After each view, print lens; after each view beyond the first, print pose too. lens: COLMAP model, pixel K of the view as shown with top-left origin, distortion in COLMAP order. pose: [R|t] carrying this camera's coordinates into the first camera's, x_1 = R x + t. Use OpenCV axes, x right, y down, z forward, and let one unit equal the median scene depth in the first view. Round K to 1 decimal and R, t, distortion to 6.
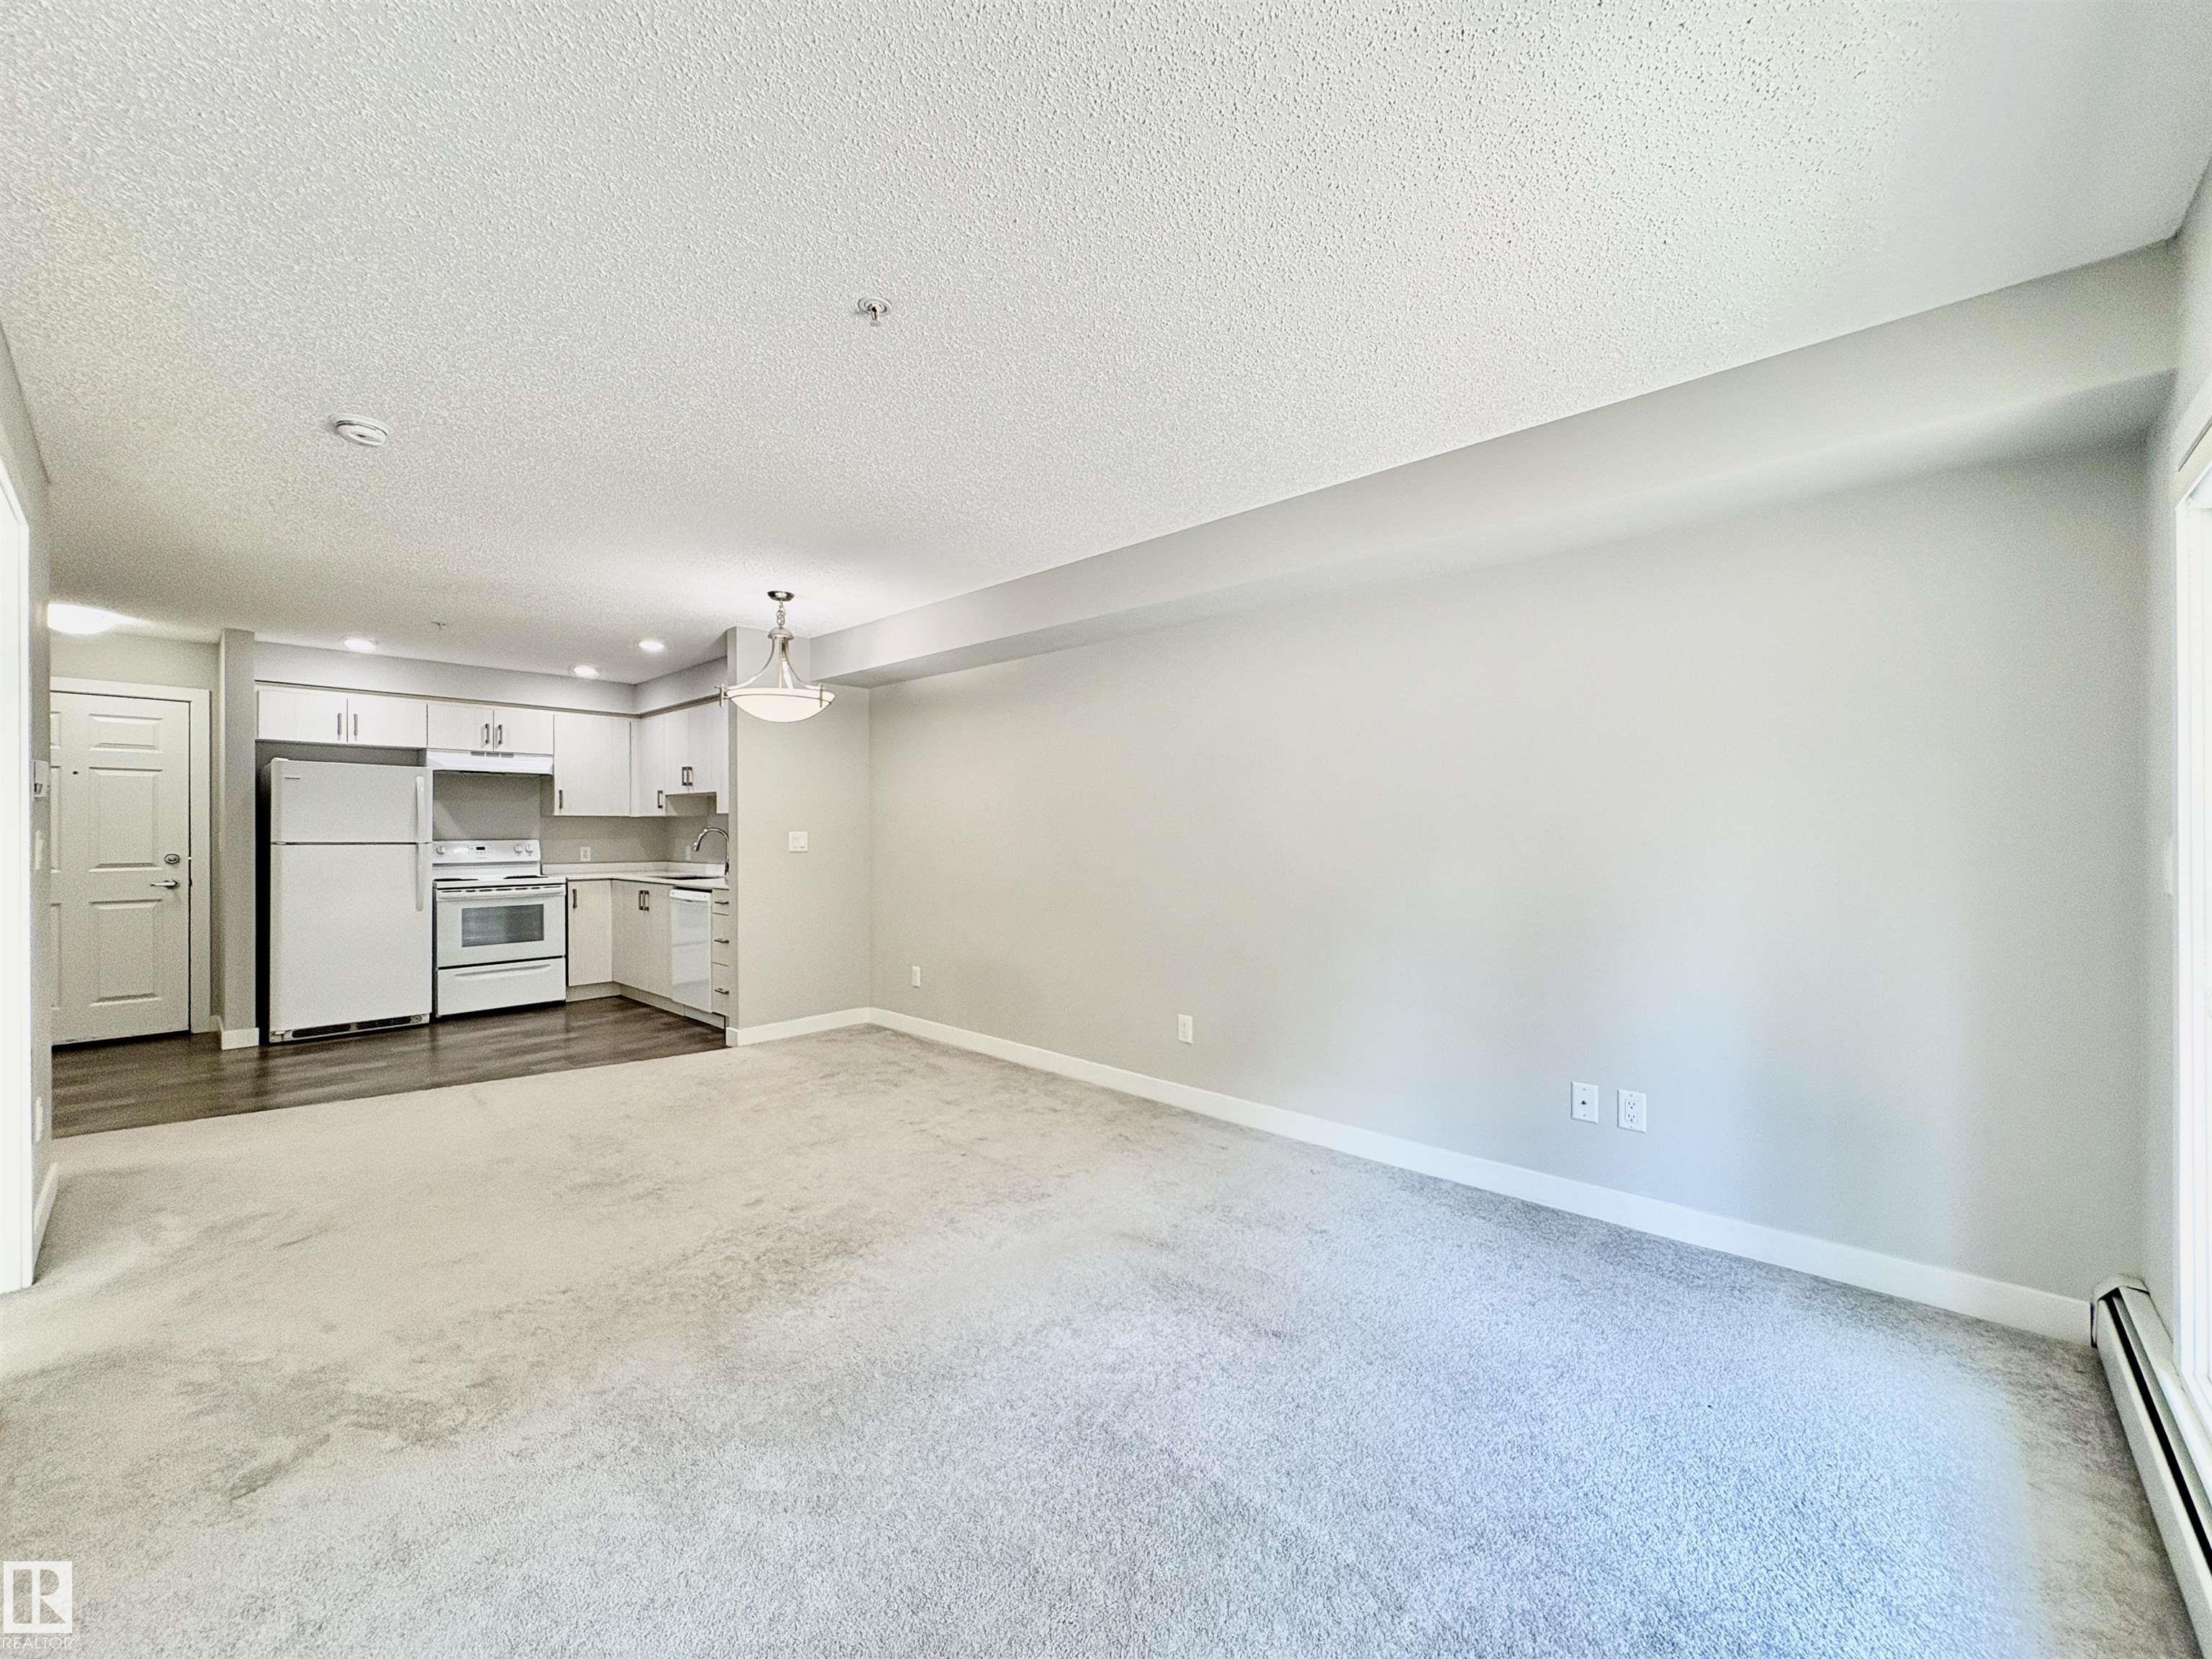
lens RADIAL K [[879.0, 0, 1105.8], [0, 879.0, 830.7], [0, 0, 1]] dist [-0.001746, 0.001477]
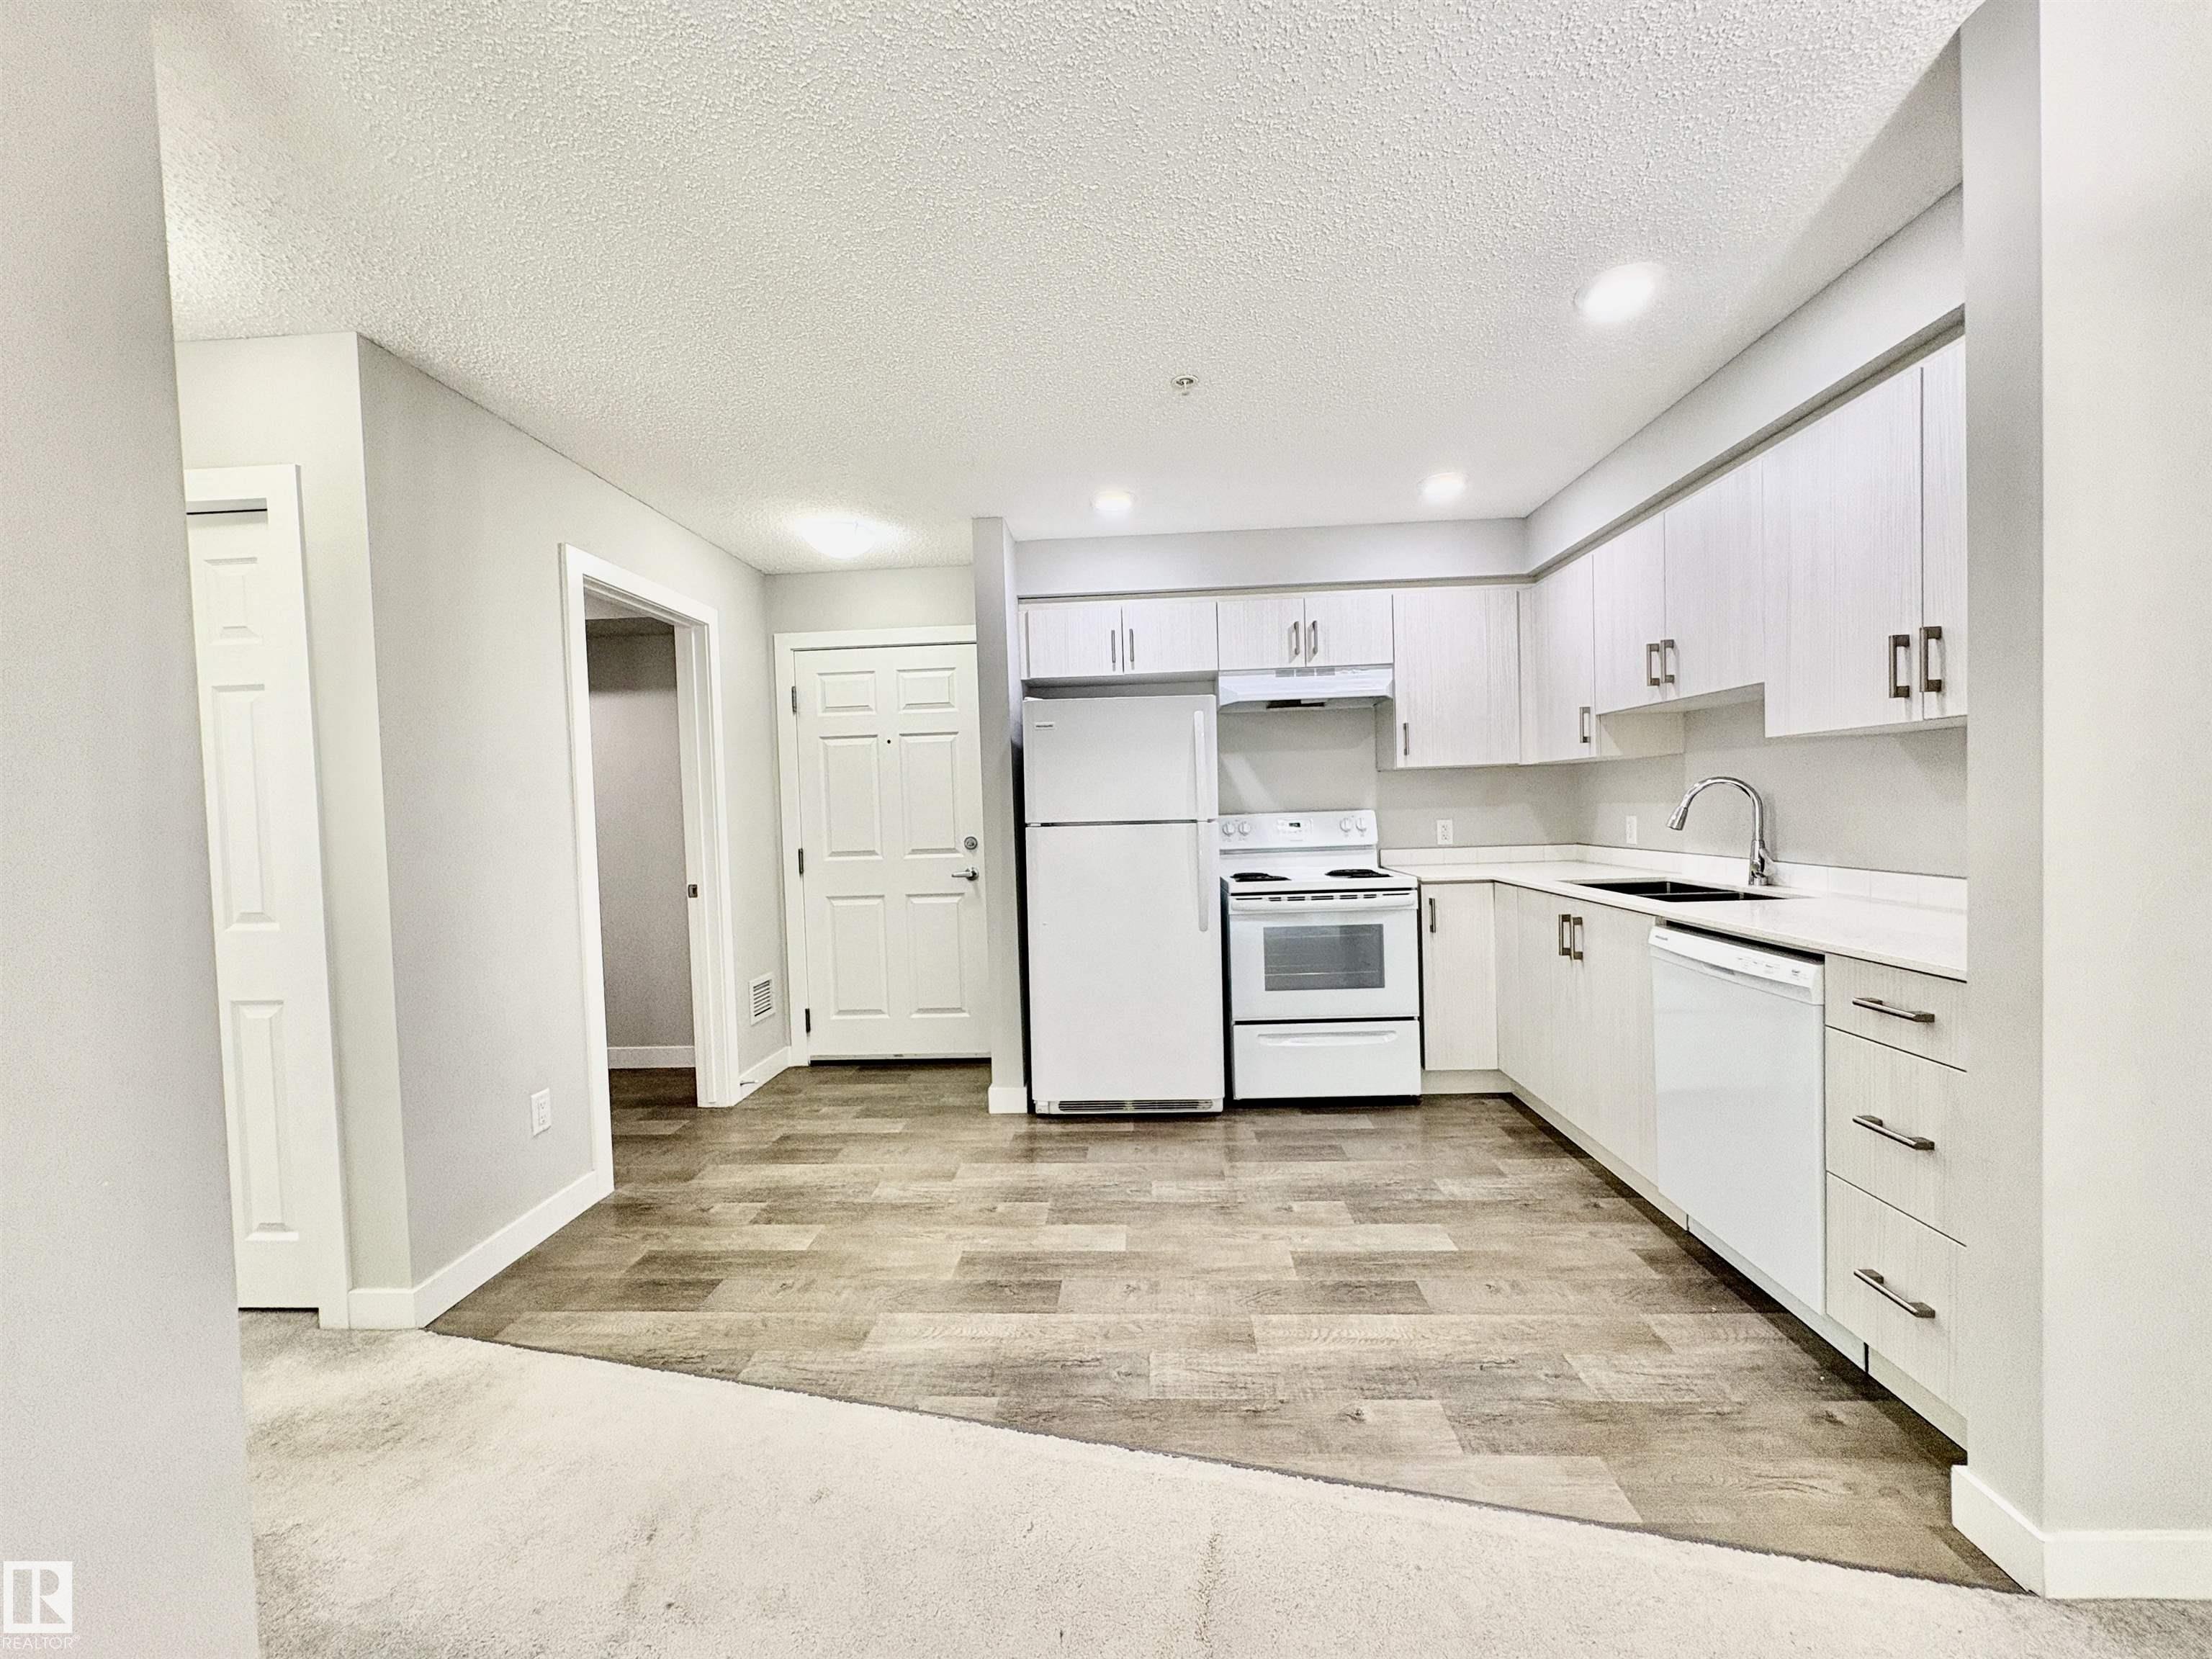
lens RADIAL K [[879.0, 0, 1103.9], [0, 879.0, 833.3], [0, 0, 1]] dist [-0.001746, 0.001477]
pose [[0.638524, 0.006585, -0.769574, -0.340050], [0.031862, 0.998880, 0.034983, -0.000452], [0.768942, -0.046857, 0.637599, 0.535697]]
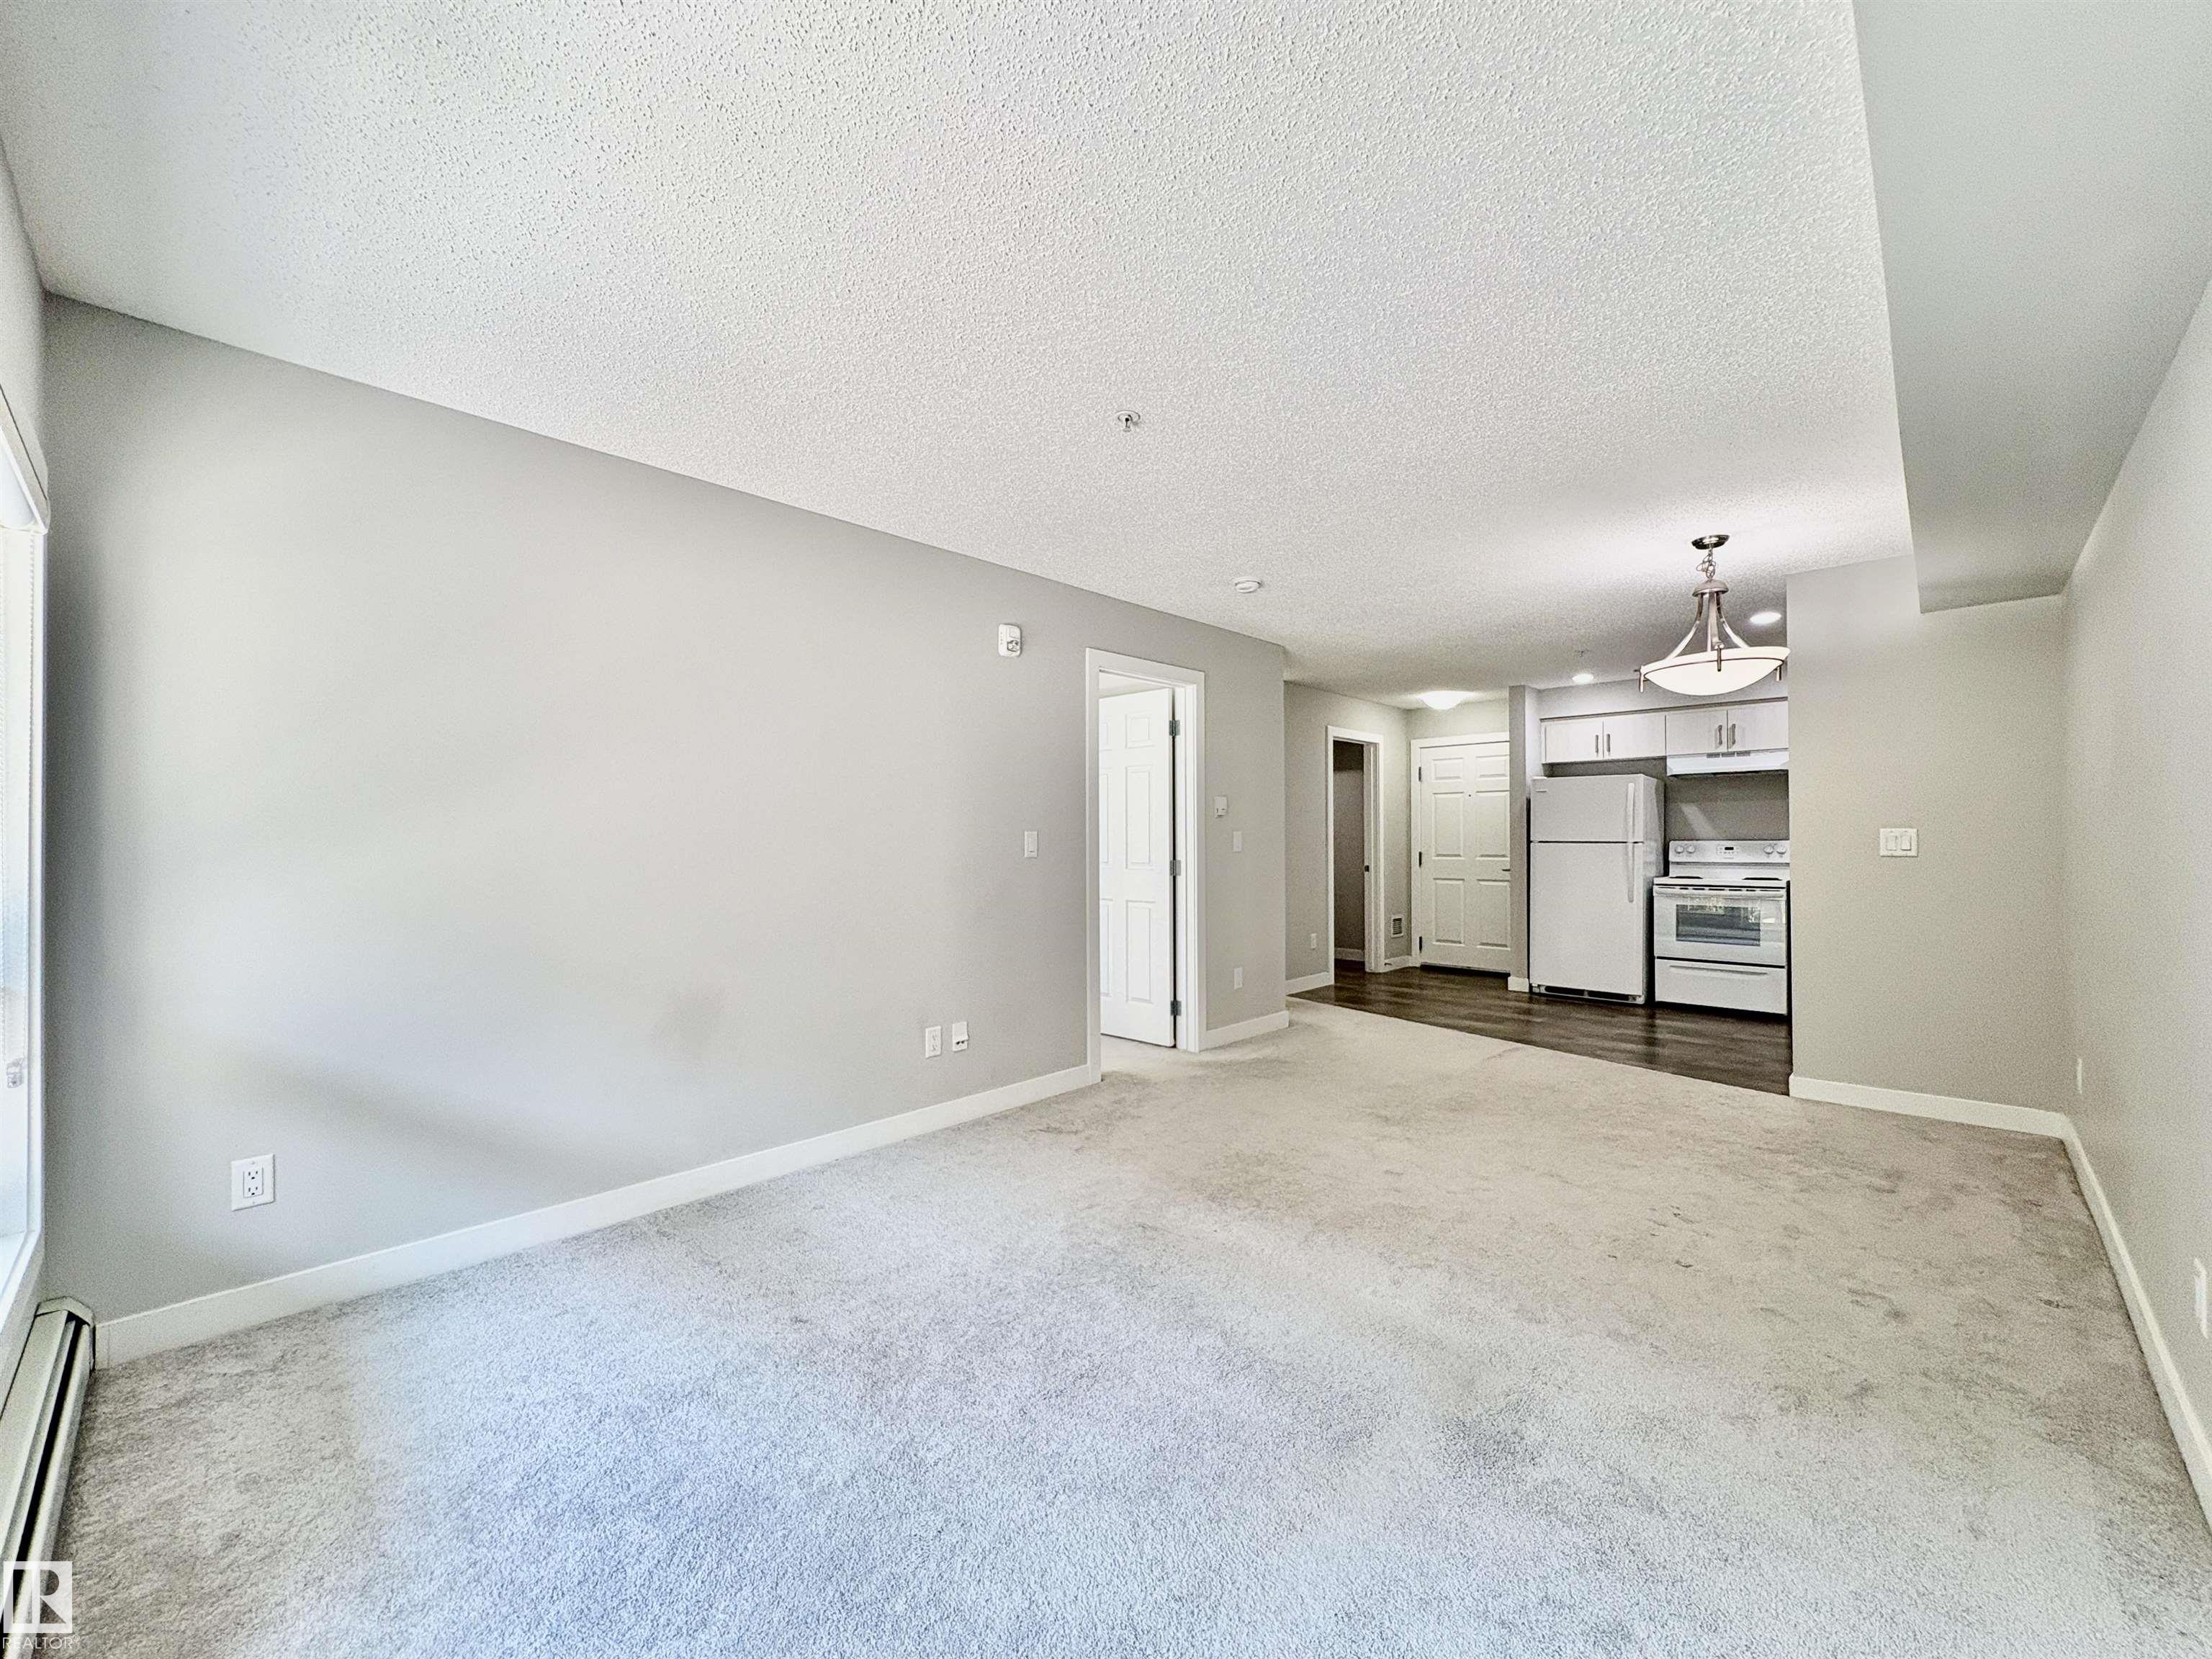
lens RADIAL K [[879.0, 0, 1106.4], [0, 879.0, 830.1], [0, 0, 1]] dist [-0.001746, 0.001477]
pose [[-0.013153, -0.008796, -0.999875, 0.338556], [0.004177, 0.999952, -0.008851, 0.005489], [0.999905, -0.004293, -0.013115, 0.327484]]
